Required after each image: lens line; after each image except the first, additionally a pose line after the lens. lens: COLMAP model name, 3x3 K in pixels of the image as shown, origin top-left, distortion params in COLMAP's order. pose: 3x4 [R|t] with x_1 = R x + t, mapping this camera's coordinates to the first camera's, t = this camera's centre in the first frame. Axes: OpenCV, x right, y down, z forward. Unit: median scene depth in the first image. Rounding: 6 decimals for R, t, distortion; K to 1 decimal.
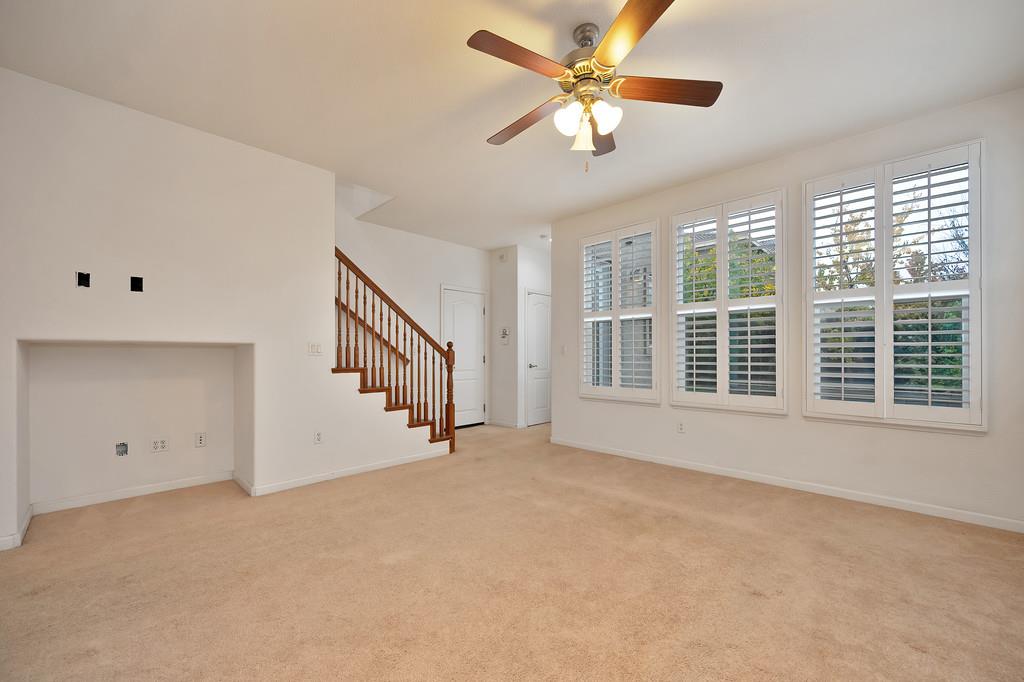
lens RADIAL K [[409.7, 0, 496.3], [0, 409.7, 348.7], [0, 0, 1]] dist [0.001137, -0.000274]
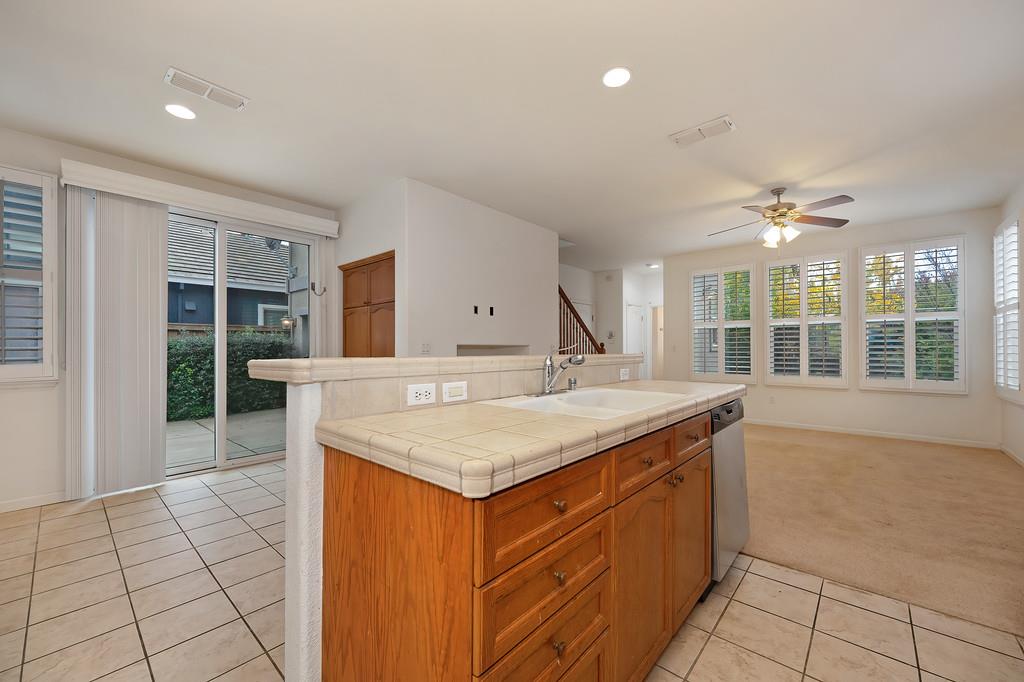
lens RADIAL K [[397.9, 0, 508.6], [0, 397.9, 347.0], [0, 0, 1]] dist [-0.013592, 0.000161]
pose [[0.999421, -0.000321, 0.034024, -0.668613], [0.000223, 0.999996, 0.002885, -0.011027], [-0.034025, -0.002876, 0.999417, -0.498849]]
